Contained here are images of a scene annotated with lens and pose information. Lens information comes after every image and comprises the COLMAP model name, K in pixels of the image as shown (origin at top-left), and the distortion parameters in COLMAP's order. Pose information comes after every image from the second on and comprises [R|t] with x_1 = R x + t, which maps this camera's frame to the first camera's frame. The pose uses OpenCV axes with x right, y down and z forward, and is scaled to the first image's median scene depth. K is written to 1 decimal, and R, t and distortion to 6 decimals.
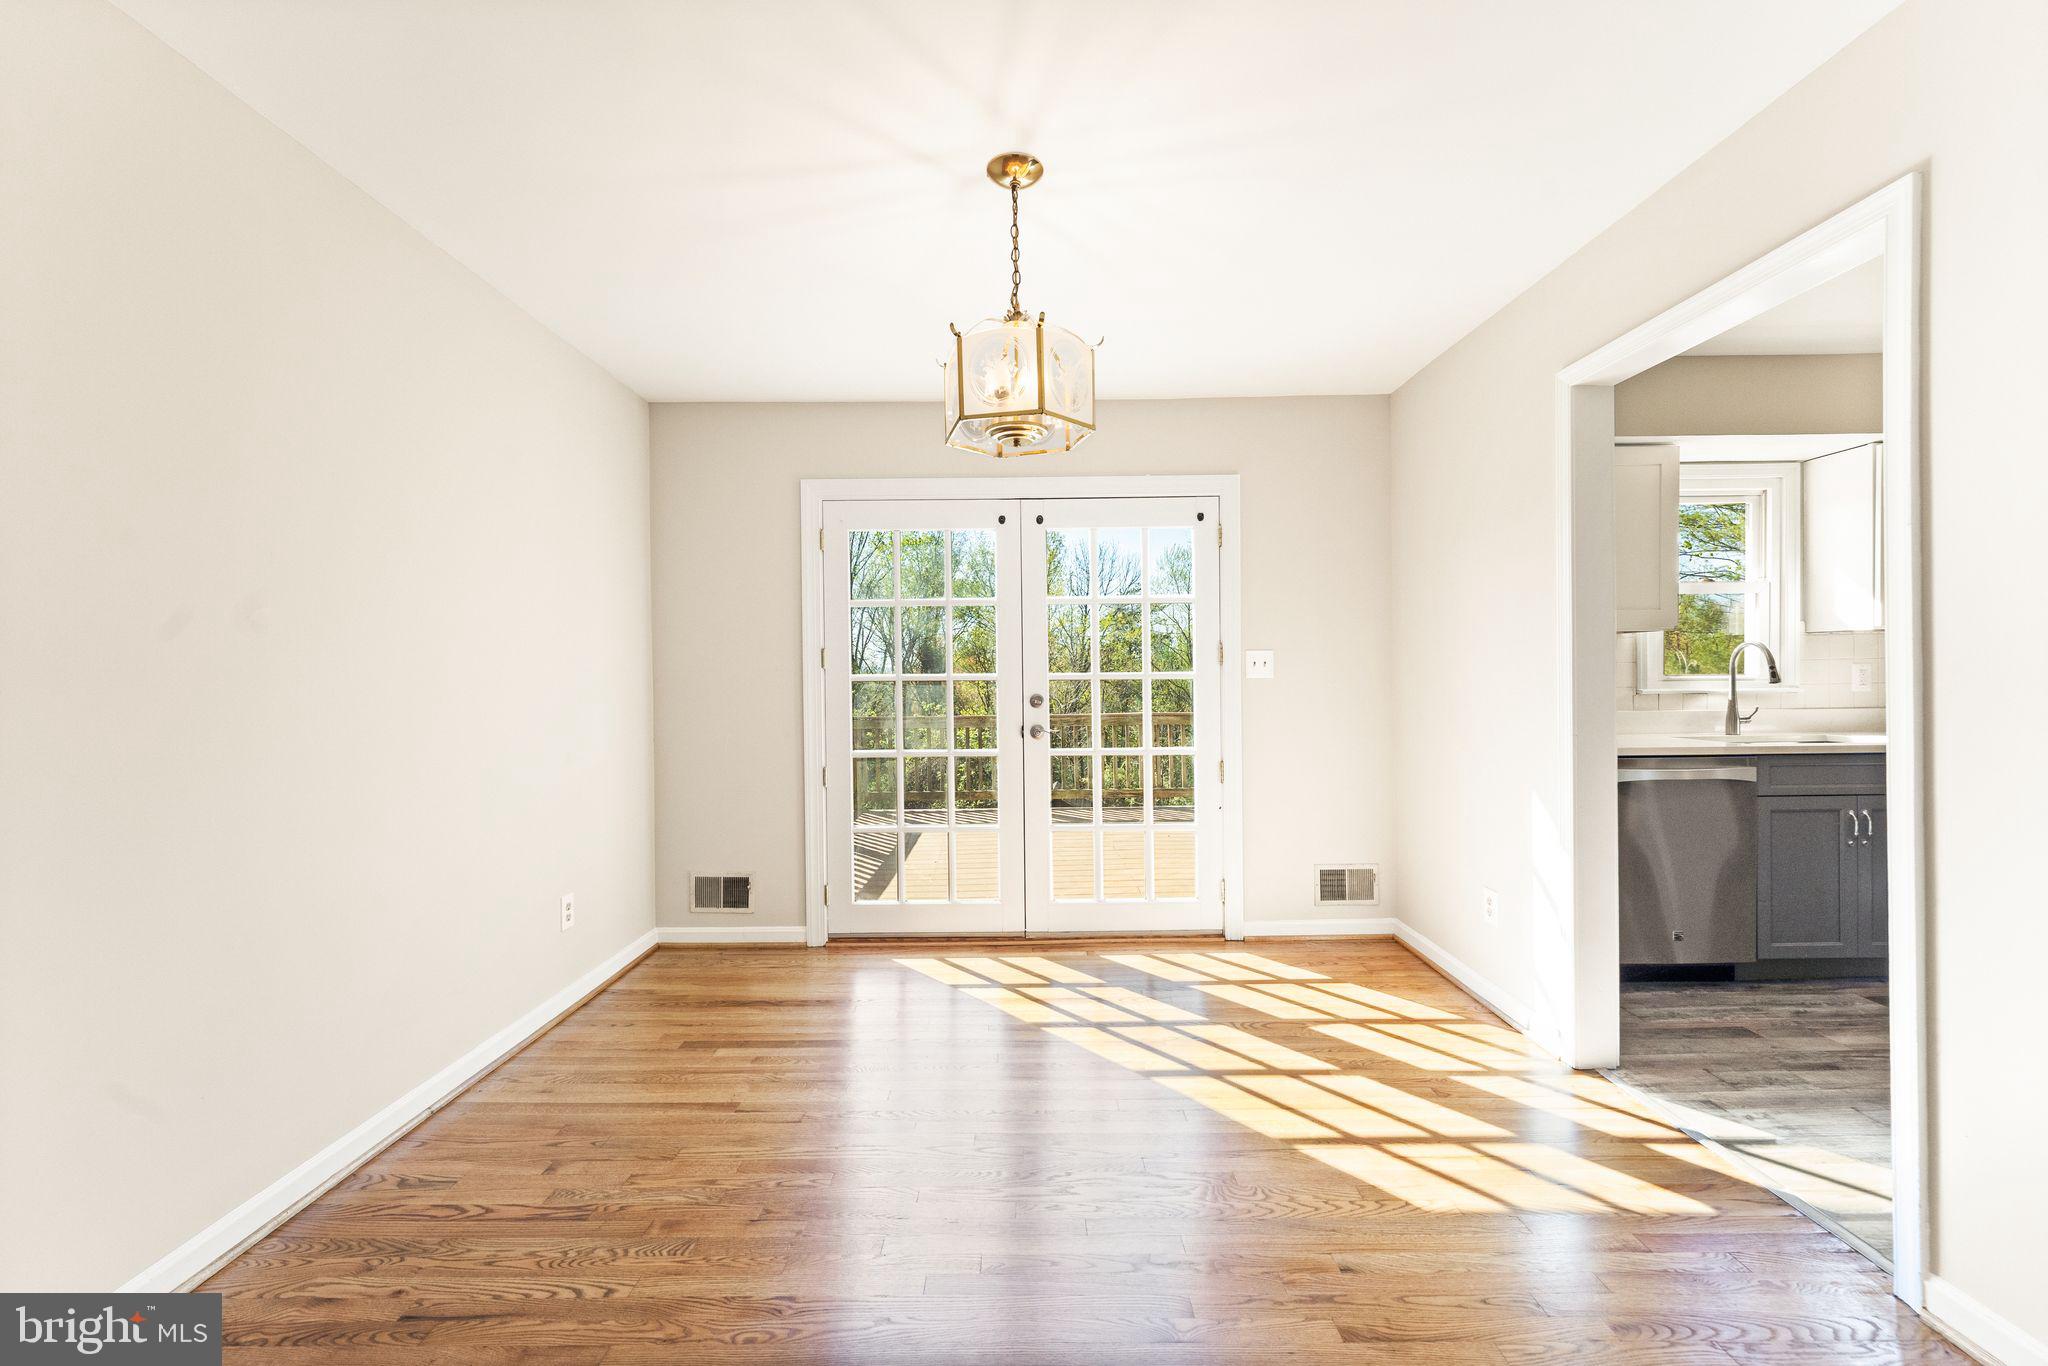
lens RADIAL K [[823.9, 0, 1013.6], [0, 823.9, 683.4], [0, 0, 1]] dist [-0.000966, -0.000375]
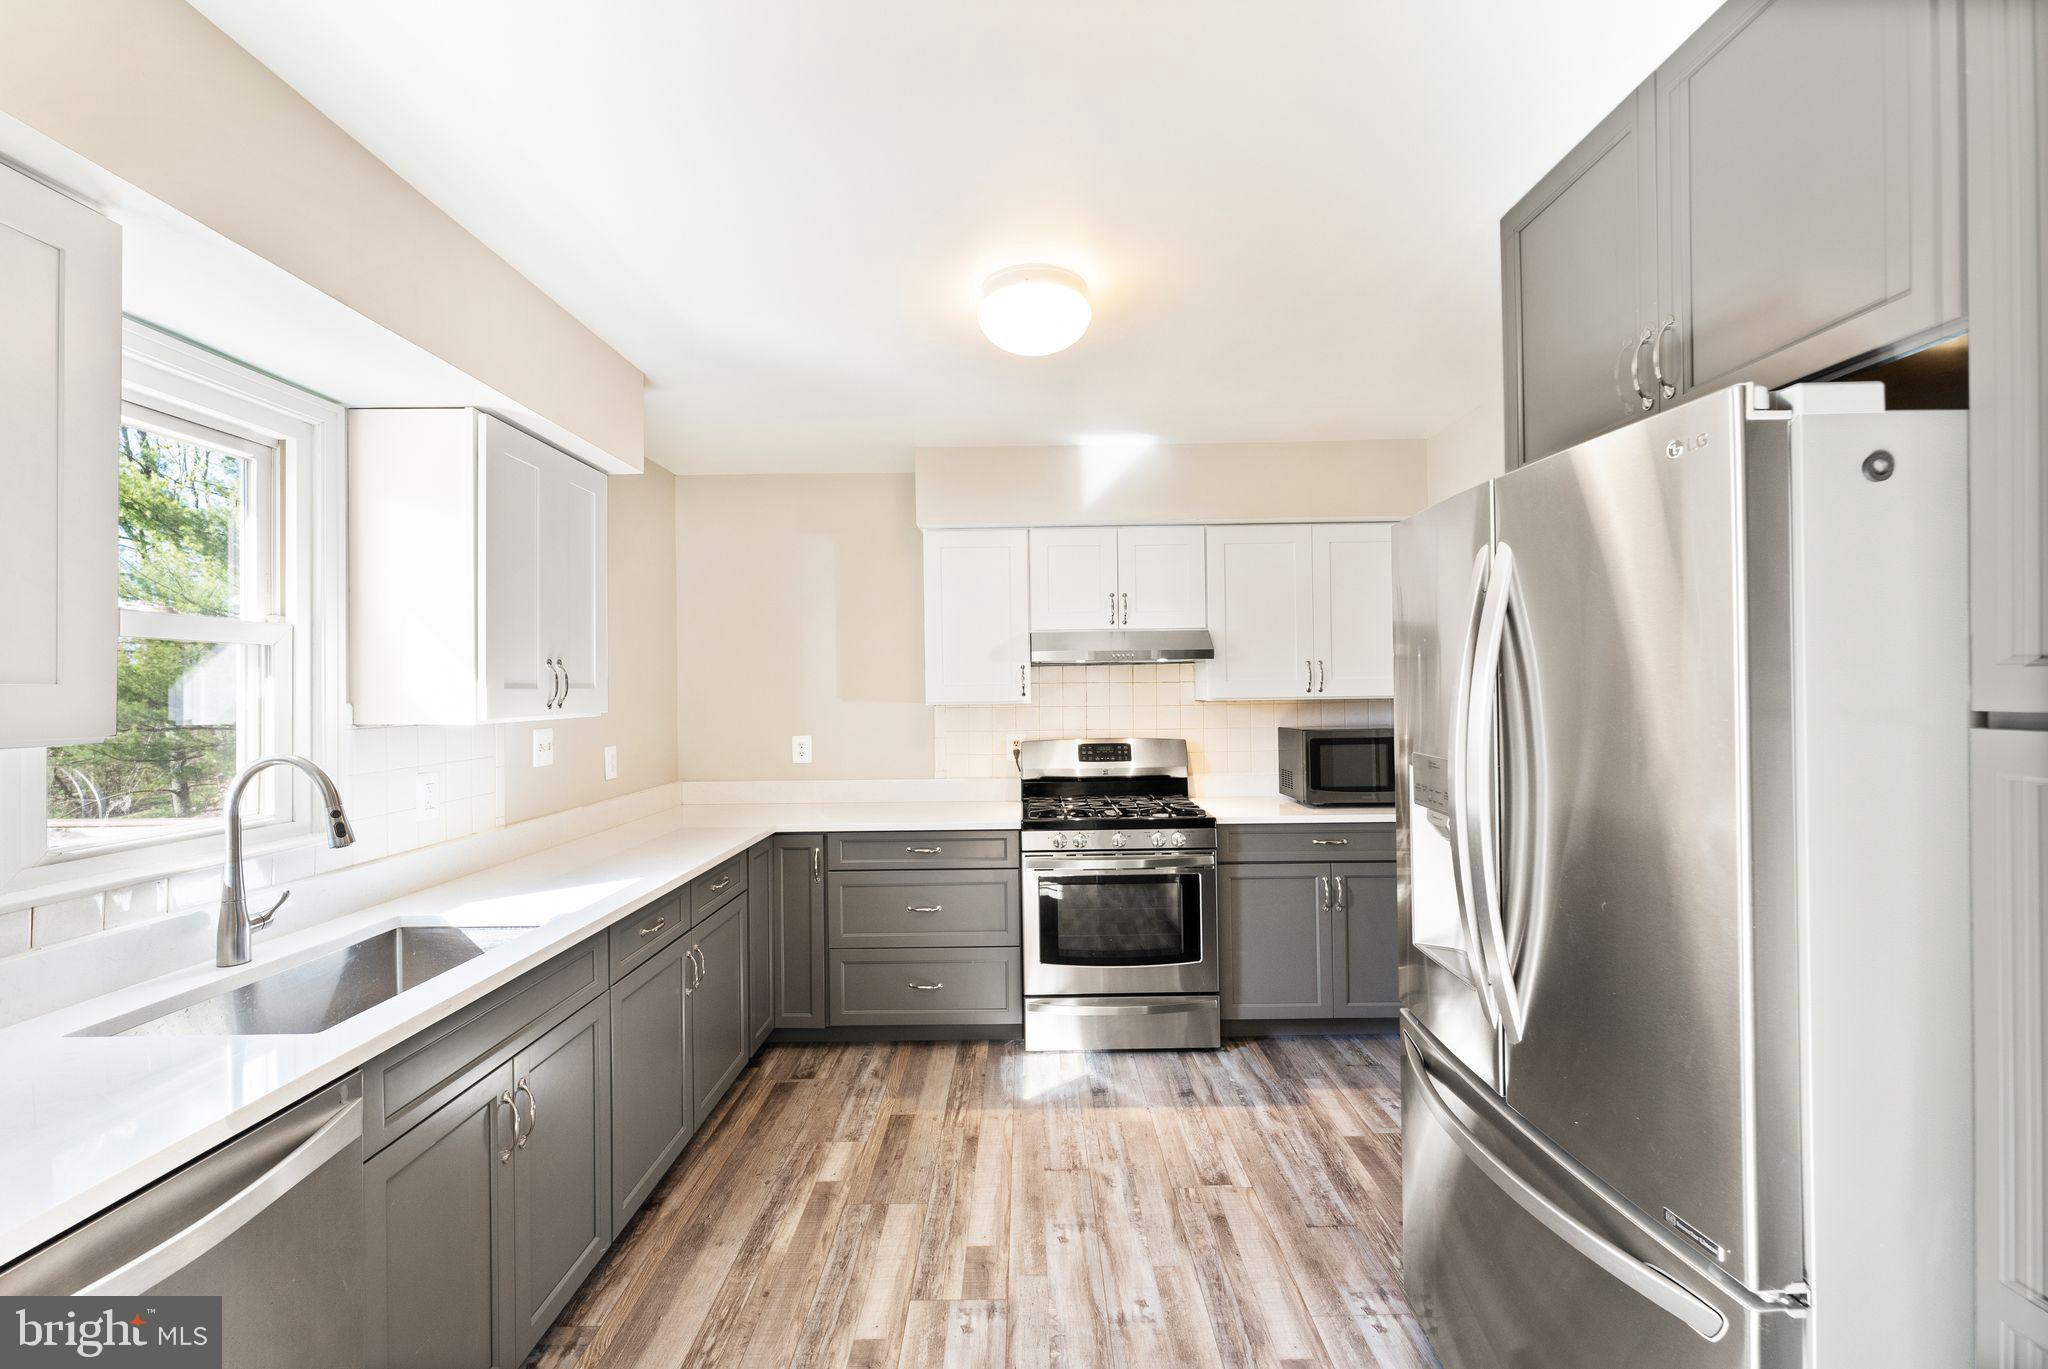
lens RADIAL K [[847.1, 0, 1025.3], [0, 847.1, 681.2], [0, 0, 1]] dist [-0.003687, 0.000015]
pose [[-0.018366, 0.022304, 0.999583, 0.413184], [0.012332, 0.999680, -0.022079, -0.074254], [-0.999755, 0.011921, -0.018636, 0.586291]]
